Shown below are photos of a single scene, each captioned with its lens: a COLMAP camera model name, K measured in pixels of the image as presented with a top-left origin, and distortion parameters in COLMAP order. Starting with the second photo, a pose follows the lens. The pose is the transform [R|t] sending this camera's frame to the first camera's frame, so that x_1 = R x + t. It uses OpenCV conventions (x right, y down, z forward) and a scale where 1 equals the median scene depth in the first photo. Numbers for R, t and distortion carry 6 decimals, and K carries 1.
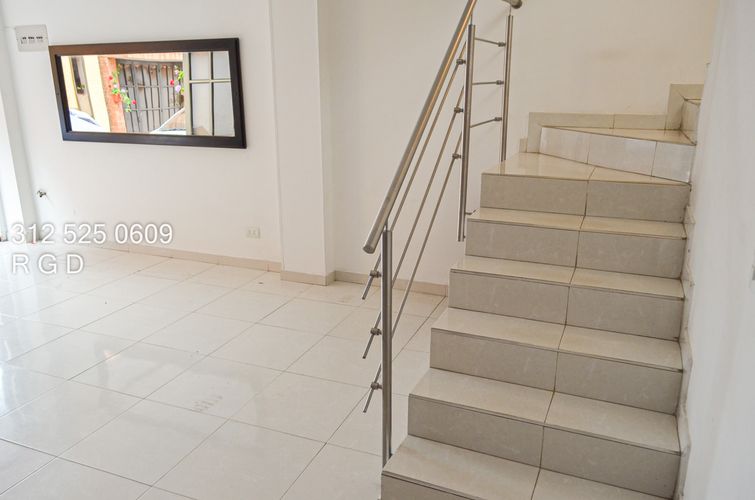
lens RADIAL K [[597.0, 0, 381.2], [0, 597.0, 248.5], [0, 0, 1]] dist [0.011695, -0.000215]
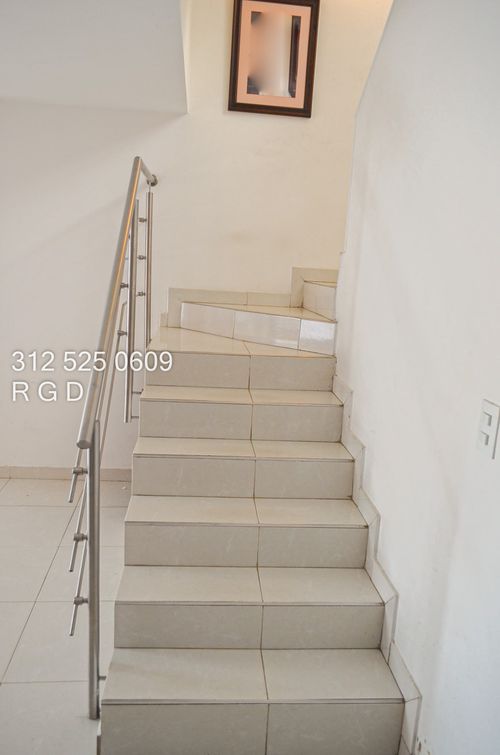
lens RADIAL K [[597.0, 0, 249.6], [0, 597.0, 377.1], [0, 0, 1]] dist [0.011695, -0.000215]
pose [[0.883054, -0.042955, 0.467302, -0.161460], [0.074324, 0.996035, -0.048892, -0.027313], [-0.463349, 0.077906, 0.882745, 0.088822]]
